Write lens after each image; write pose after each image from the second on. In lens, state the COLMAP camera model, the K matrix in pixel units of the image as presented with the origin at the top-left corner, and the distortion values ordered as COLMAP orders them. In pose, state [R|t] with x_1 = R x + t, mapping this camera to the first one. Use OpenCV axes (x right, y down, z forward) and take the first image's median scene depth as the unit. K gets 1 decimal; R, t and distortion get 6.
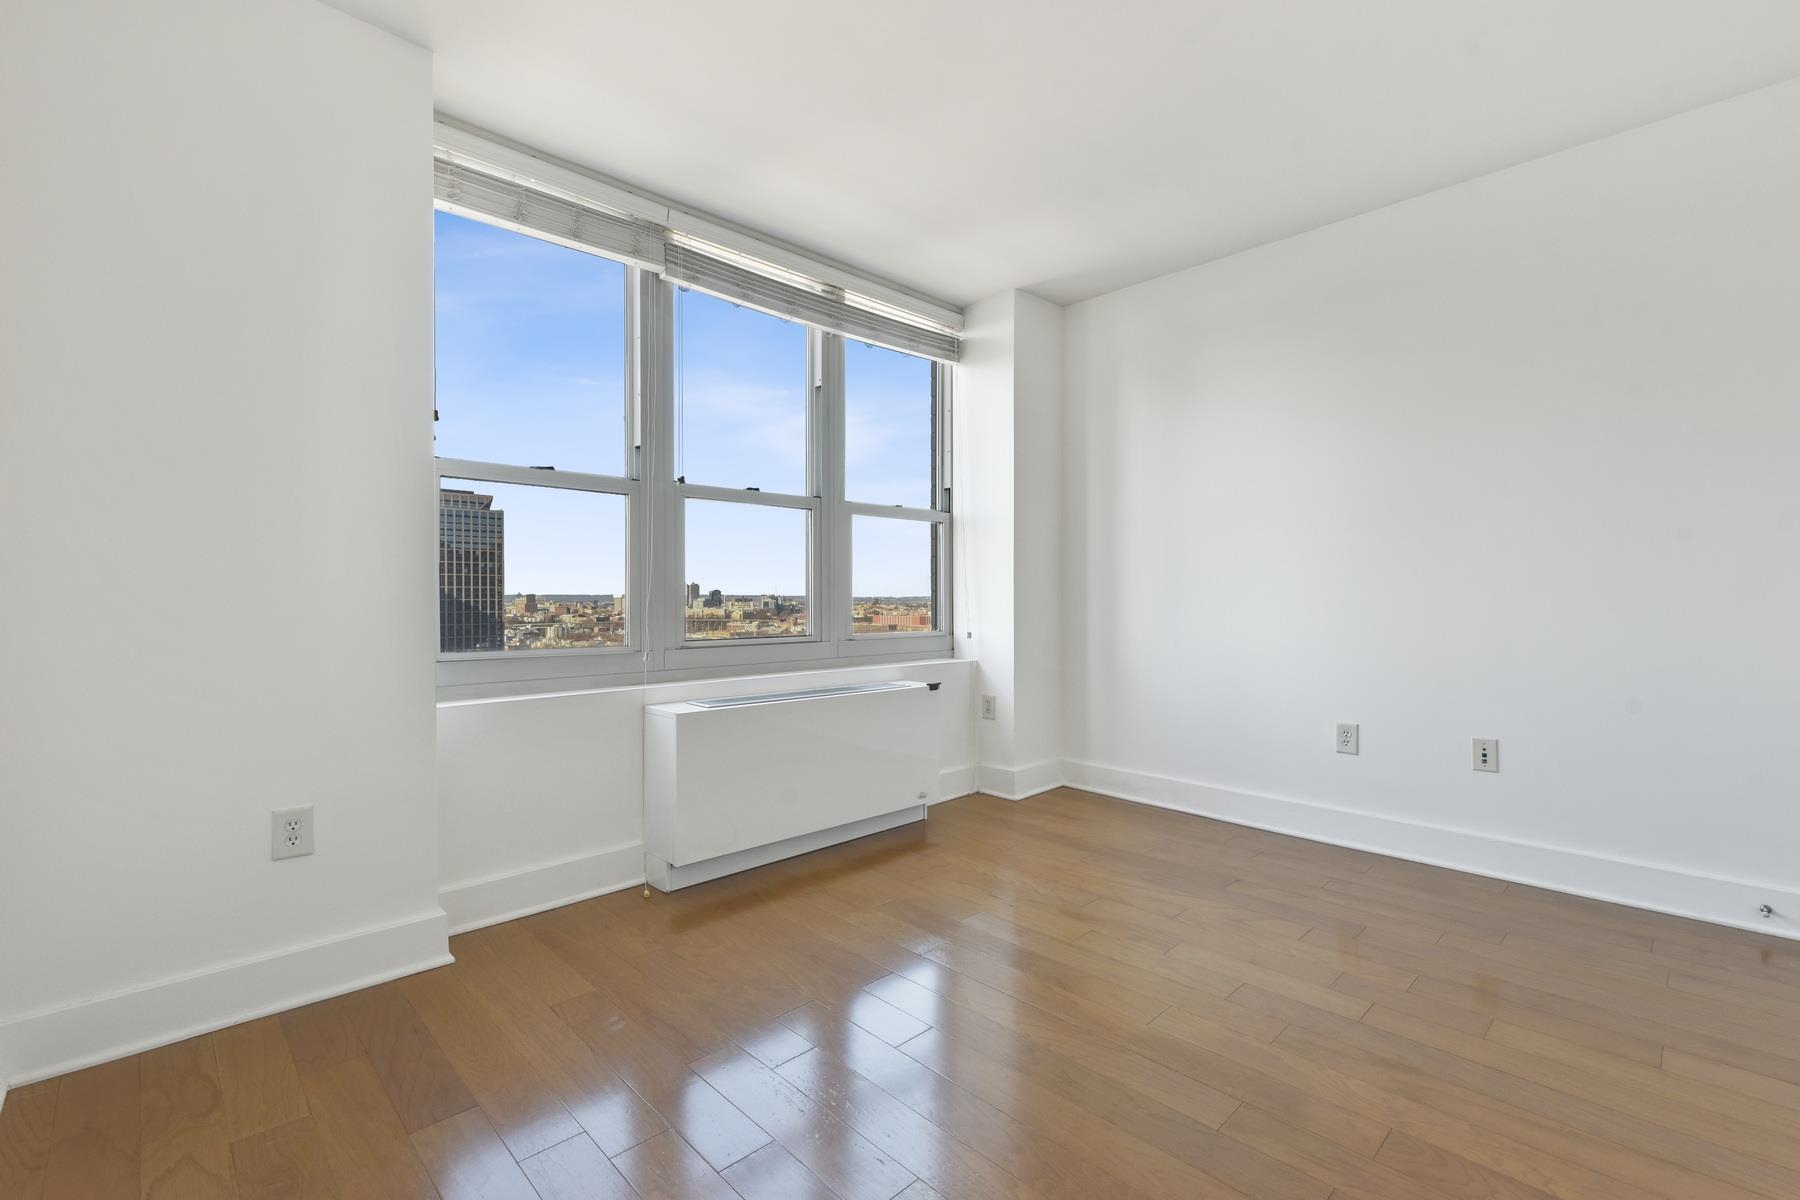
lens RADIAL K [[828.3, 0, 900.5], [0, 828.3, 597.8], [0, 0, 1]] dist [0.000027, -0.000509]
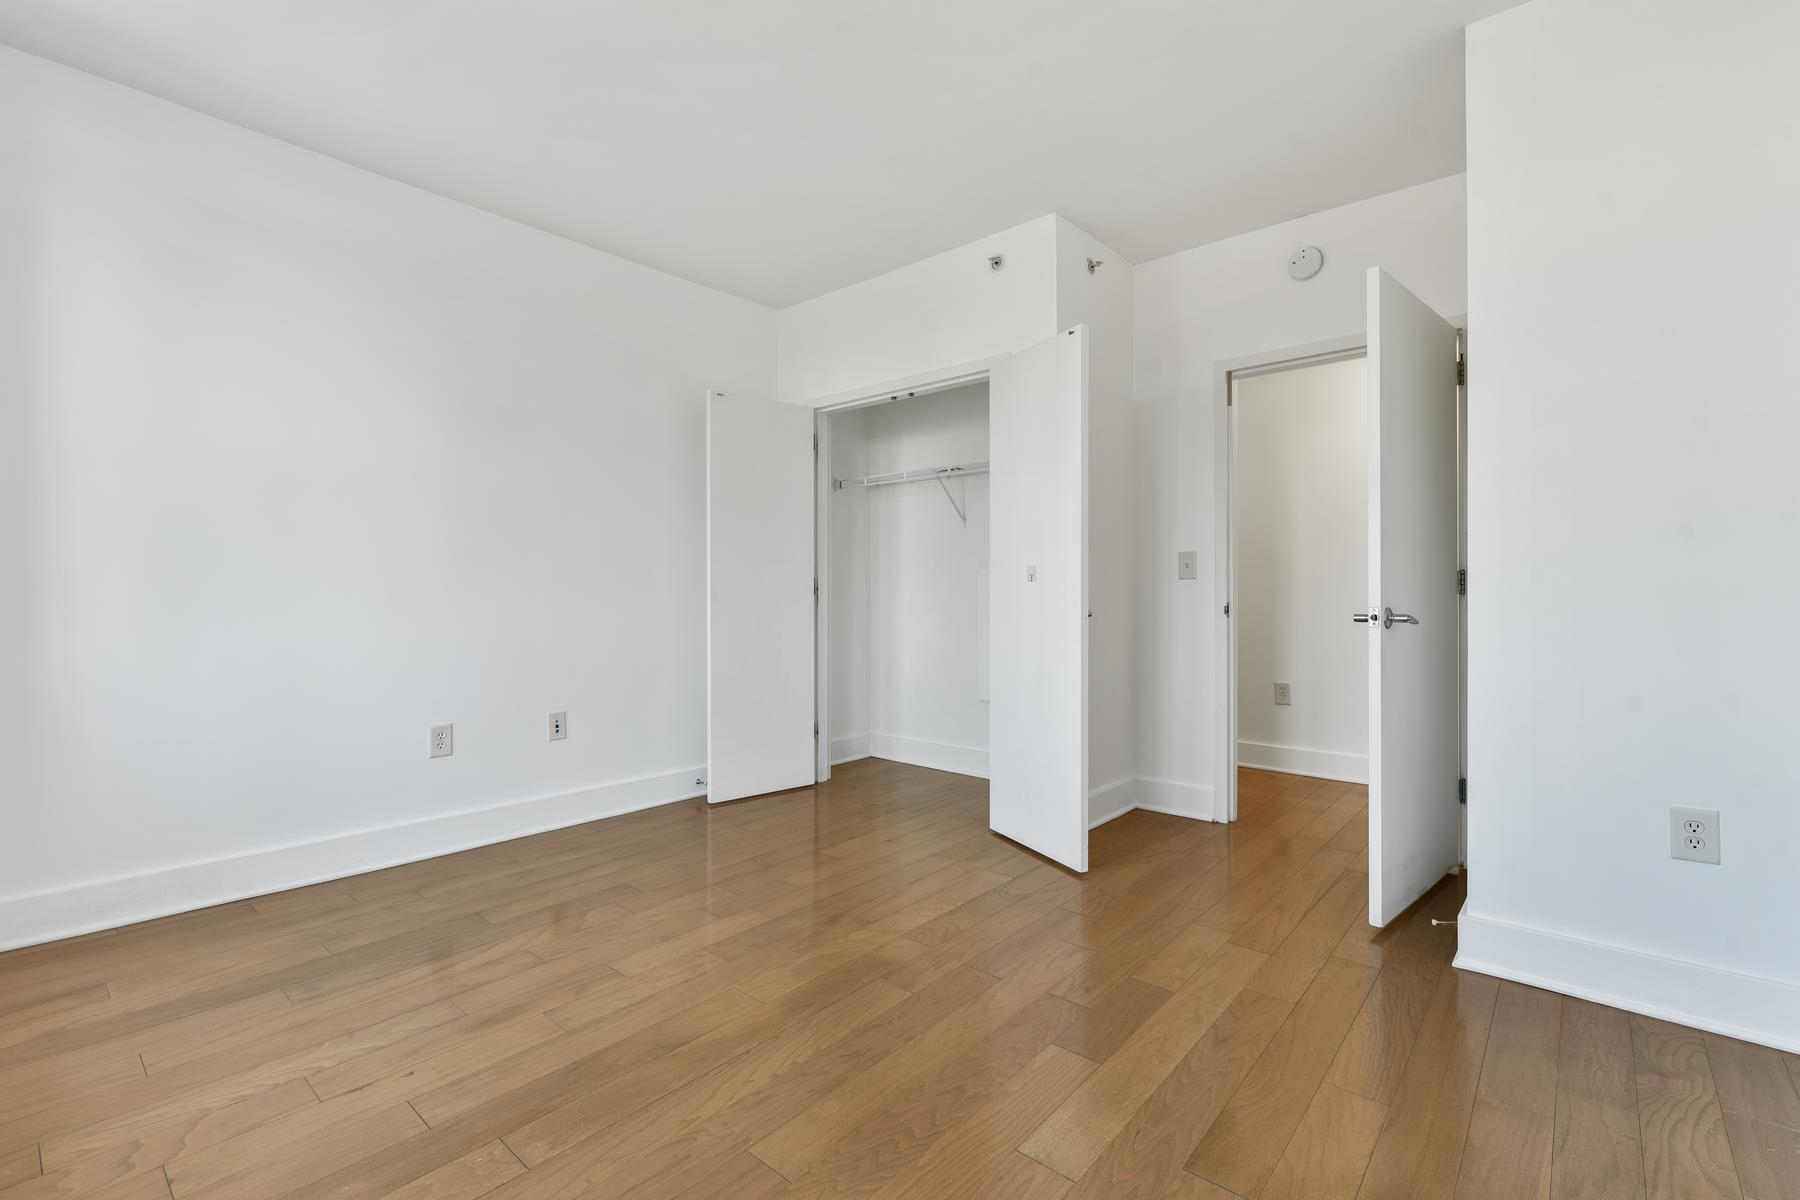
lens RADIAL K [[828.3, 0, 900.5], [0, 828.3, 597.8], [0, 0, 1]] dist [0.000027, -0.000509]
pose [[-0.134986, -0.004485, 0.990837, -0.557932], [0.001920, 0.999987, 0.004788, 0.004846], [-0.990846, 0.002549, -0.134976, 0.729569]]
